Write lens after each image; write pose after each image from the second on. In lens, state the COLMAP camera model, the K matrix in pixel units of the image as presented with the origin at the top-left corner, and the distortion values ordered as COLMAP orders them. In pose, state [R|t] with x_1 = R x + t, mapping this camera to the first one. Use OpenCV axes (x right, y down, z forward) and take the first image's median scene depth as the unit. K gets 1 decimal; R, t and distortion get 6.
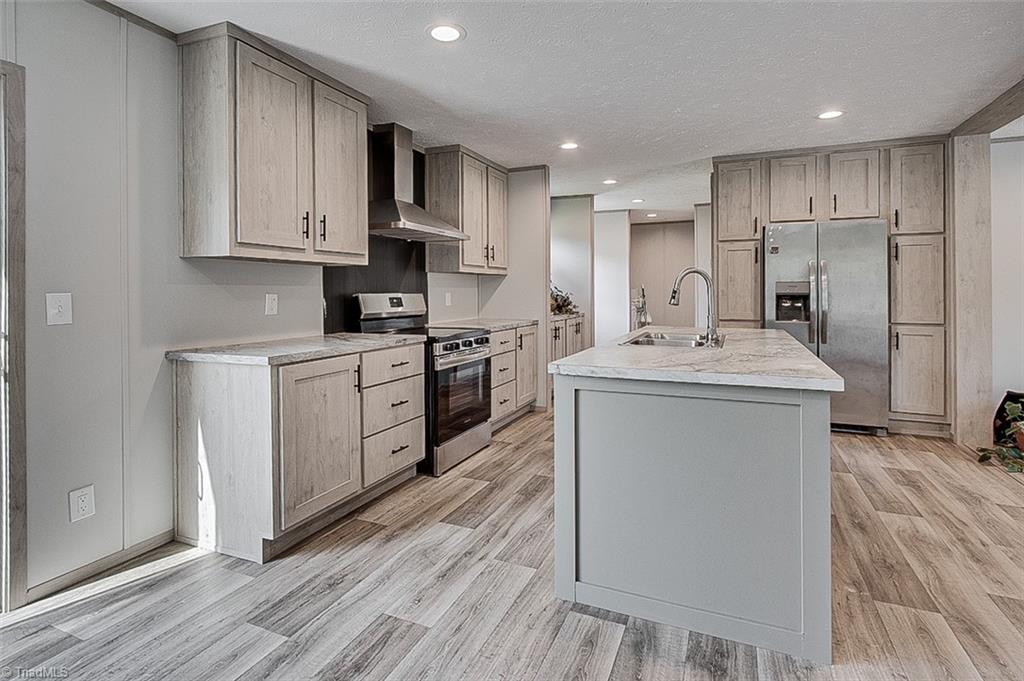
lens RADIAL K [[492.3, 0, 514.8], [0, 492.3, 293.2], [0, 0, 1]] dist [-0.002239, 0.000181]
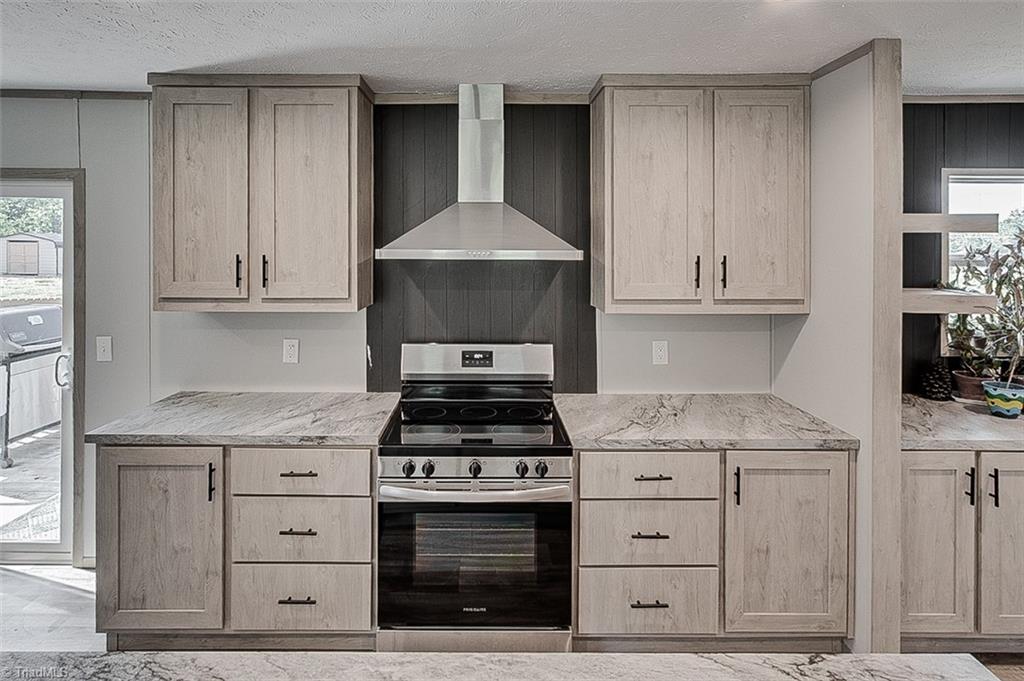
lens RADIAL K [[518.1, 0, 499.9], [0, 518.1, 285.1], [0, 0, 1]] dist [-0.002824, 0.000743]
pose [[0.412063, 0.072535, -0.908264, 0.456349], [-0.005181, 0.996997, 0.077270, -0.153964], [0.911141, -0.027134, 0.411201, 0.852717]]
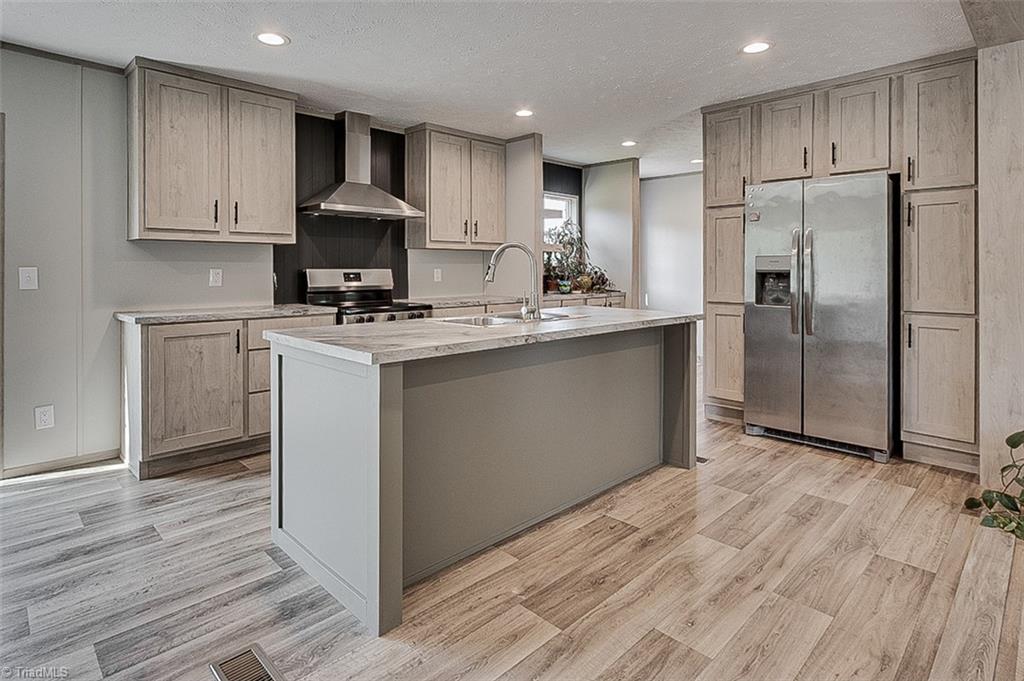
lens RADIAL K [[543.1, 0, 512.1], [0, 543.1, 270.3], [0, 0, 1]] dist [-0.002393, -0.000141]
pose [[0.930753, 0.003614, -0.365631, 0.590936], [-0.003499, 0.999993, 0.000977, 0.001118], [0.365632, 0.000370, 0.930759, 0.029691]]
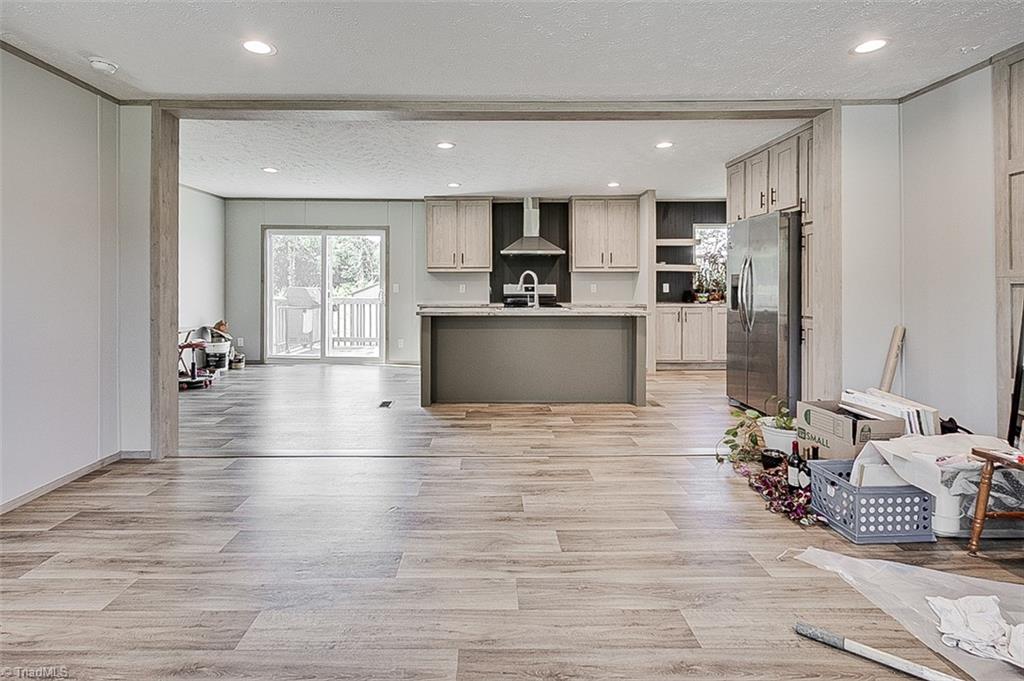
lens RADIAL K [[518.1, 0, 499.9], [0, 518.1, 285.1], [0, 0, 1]] dist [-0.002824, 0.000743]
pose [[0.408954, 0.003836, -0.912547, 1.795720], [-0.001692, 0.999993, 0.003446, -0.004063], [0.912554, 0.000135, 0.408957, 0.070166]]
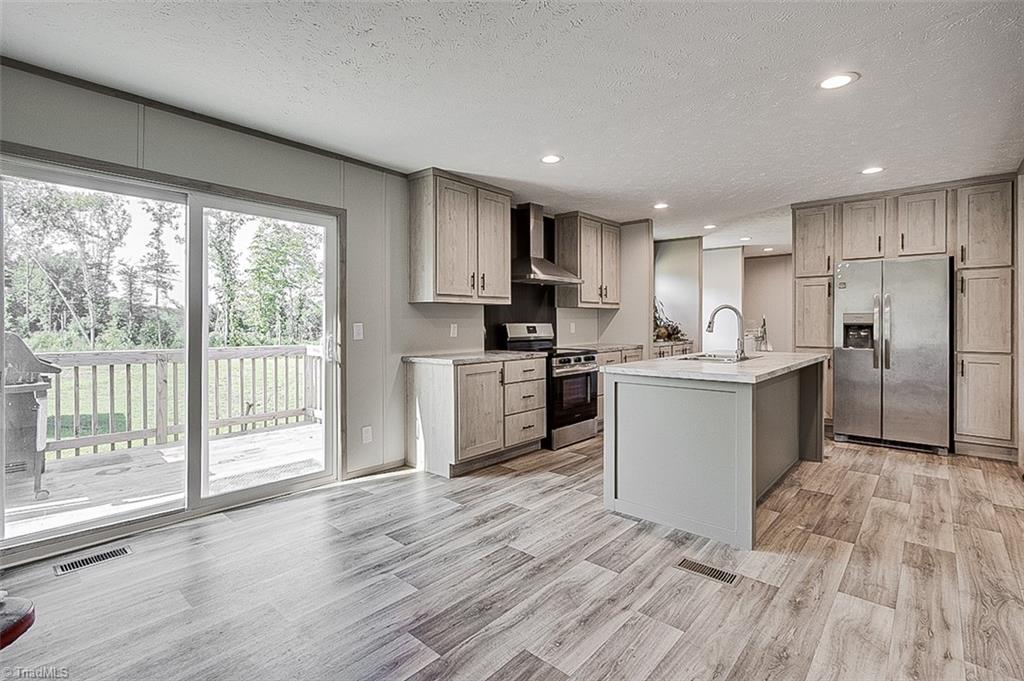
lens RADIAL K [[474.9, 0, 526.9], [0, 474.9, 322.9], [0, 0, 1]] dist [-0.000649, 0.000307]
pose [[0.953065, 0.000177, -0.302767, 0.180305], [0.000370, 0.999998, 0.001747, -0.004051], [0.302766, -0.001777, 0.953063, -0.340171]]
